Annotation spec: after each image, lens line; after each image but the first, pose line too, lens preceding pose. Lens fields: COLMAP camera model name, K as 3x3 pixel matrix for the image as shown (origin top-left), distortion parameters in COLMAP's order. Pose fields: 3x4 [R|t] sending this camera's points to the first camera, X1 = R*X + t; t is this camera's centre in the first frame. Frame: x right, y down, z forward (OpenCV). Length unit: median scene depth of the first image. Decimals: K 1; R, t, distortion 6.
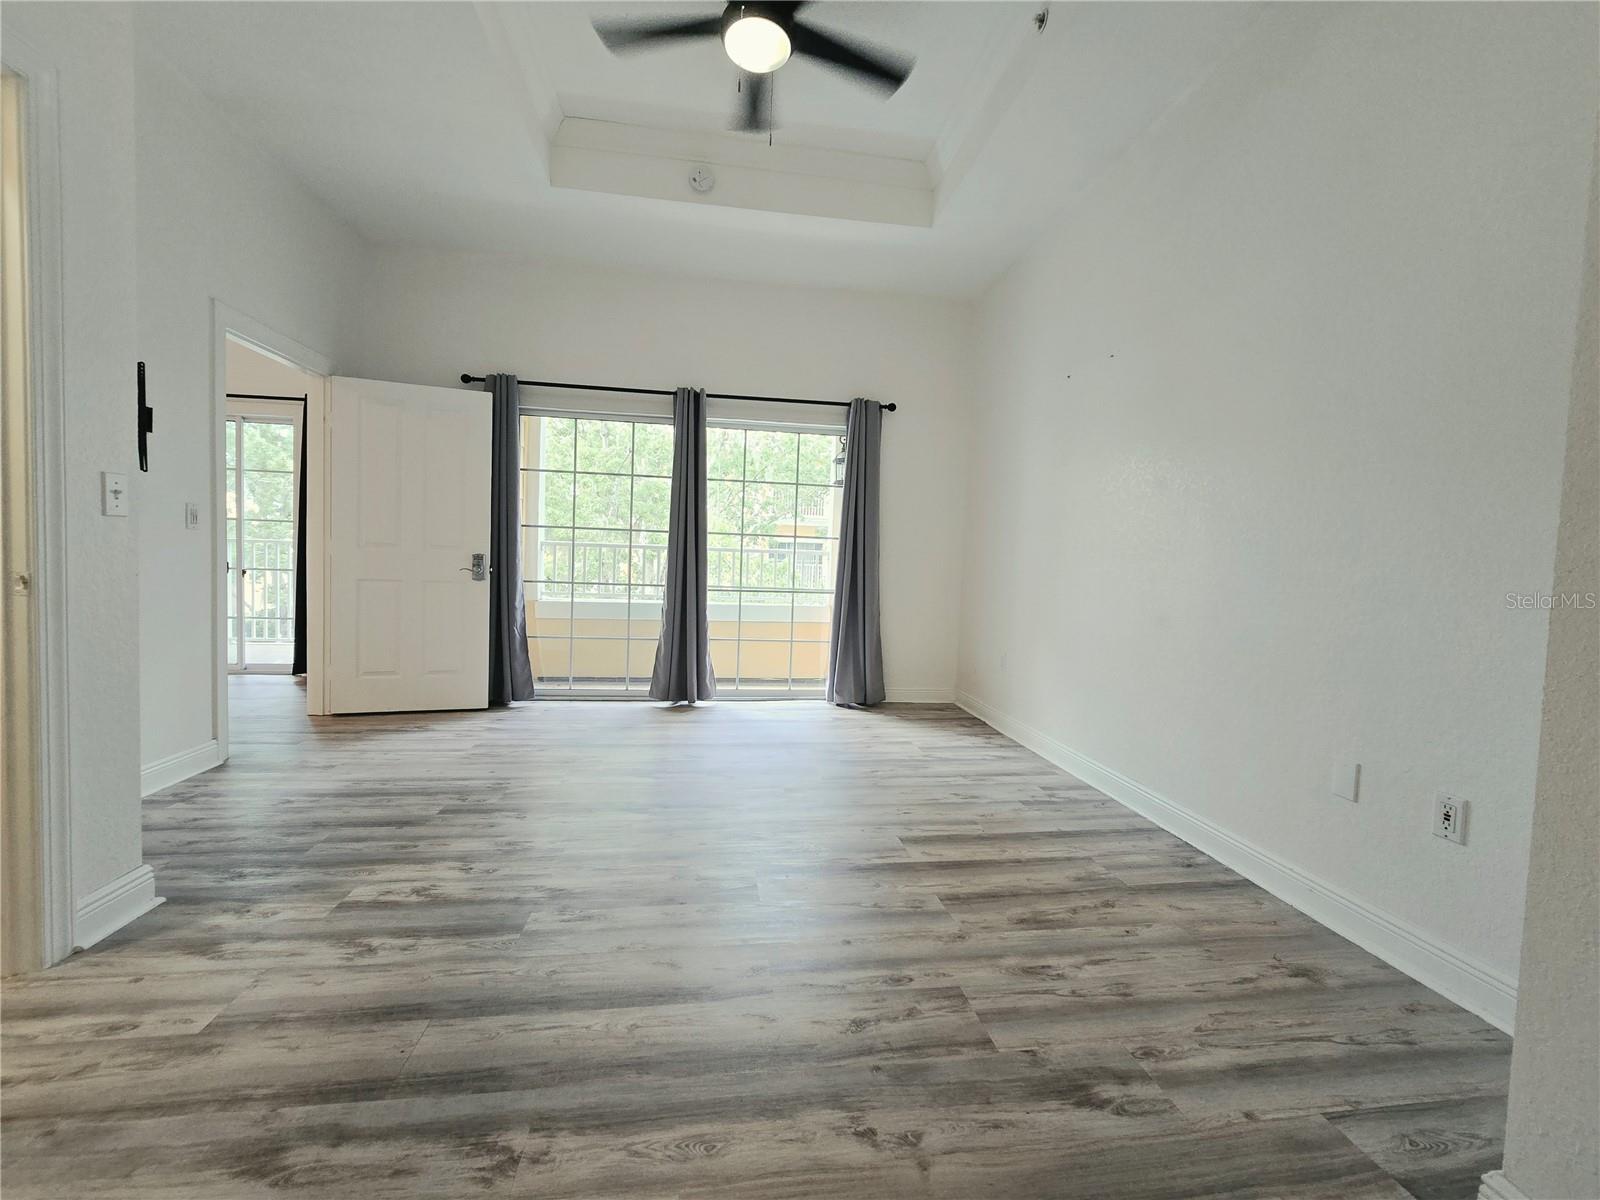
lens RADIAL K [[648.4, 0, 795.8], [0, 648.4, 605.1], [0, 0, 1]] dist [-0.003889, -0.000477]
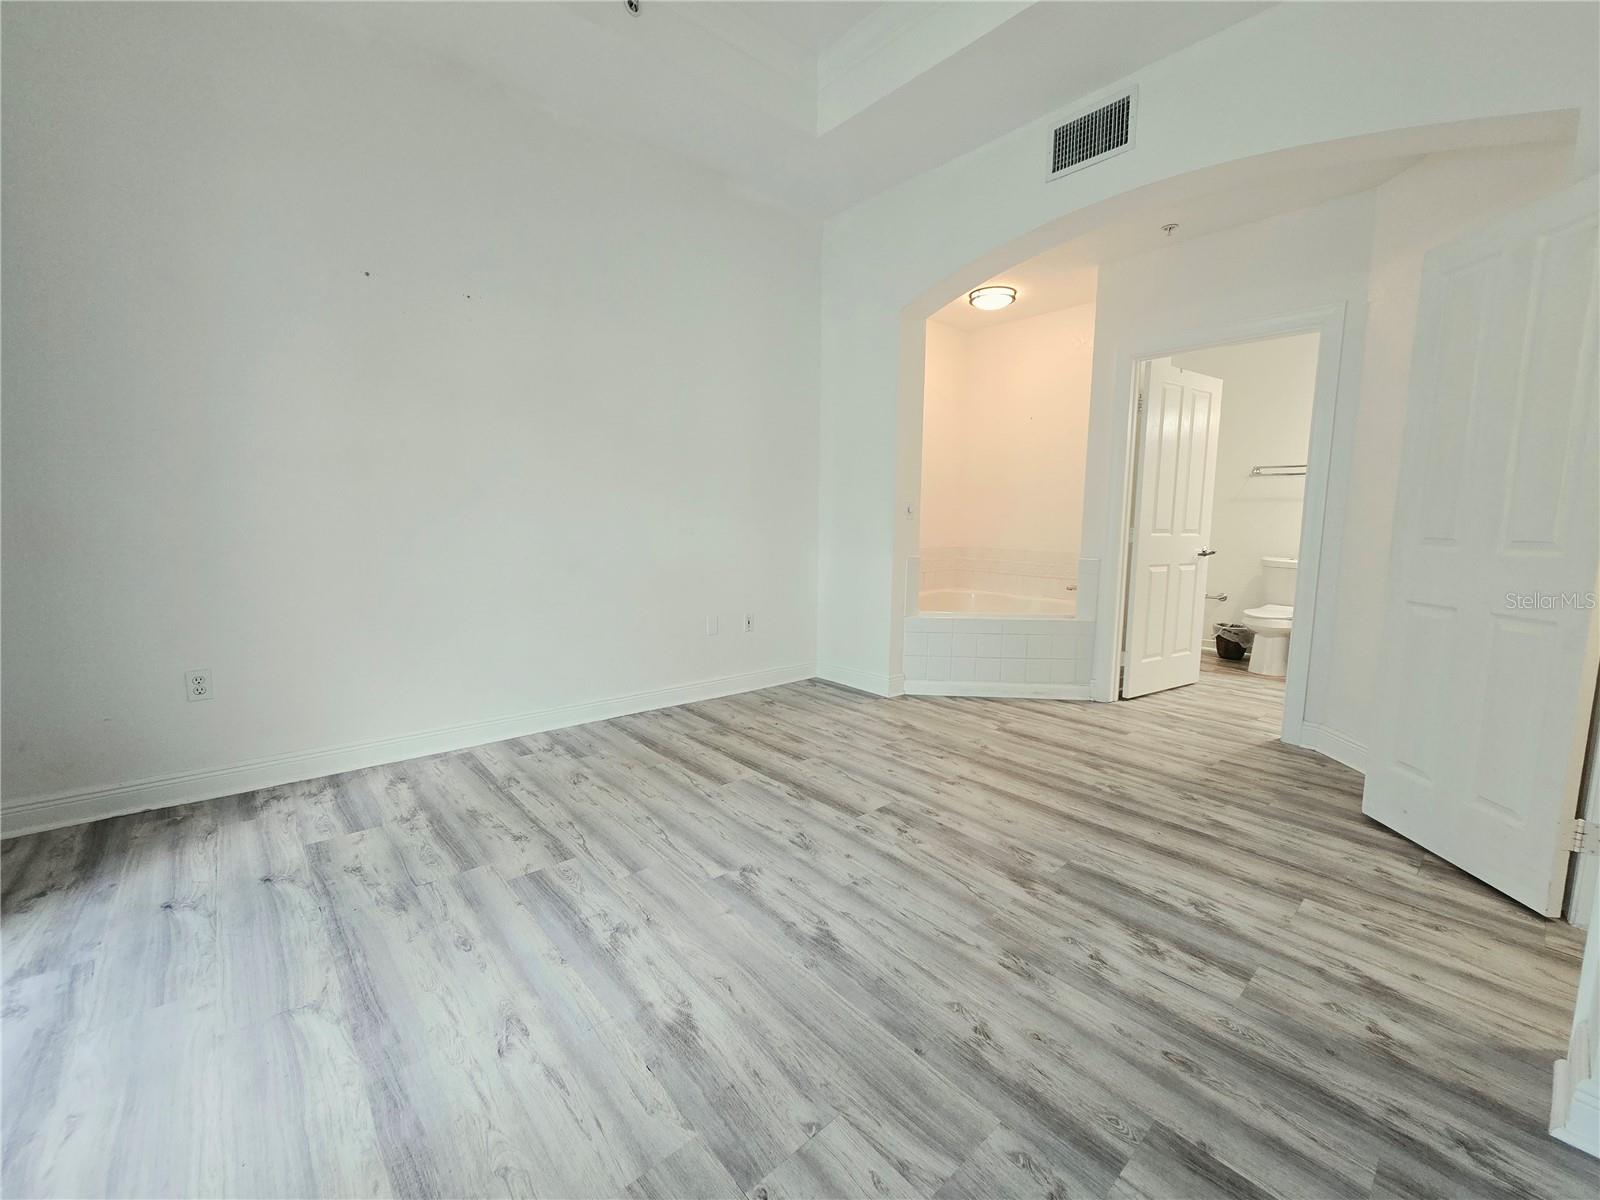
lens RADIAL K [[648.4, 0, 800.3], [0, 648.4, 599.1], [0, 0, 1]] dist [-0.003889, -0.000477]
pose [[-0.542471, -0.144536, 0.827547, -0.989728], [0.023201, 0.982135, 0.186744, -0.192020], [-0.839754, 0.120503, -0.529426, 1.831961]]
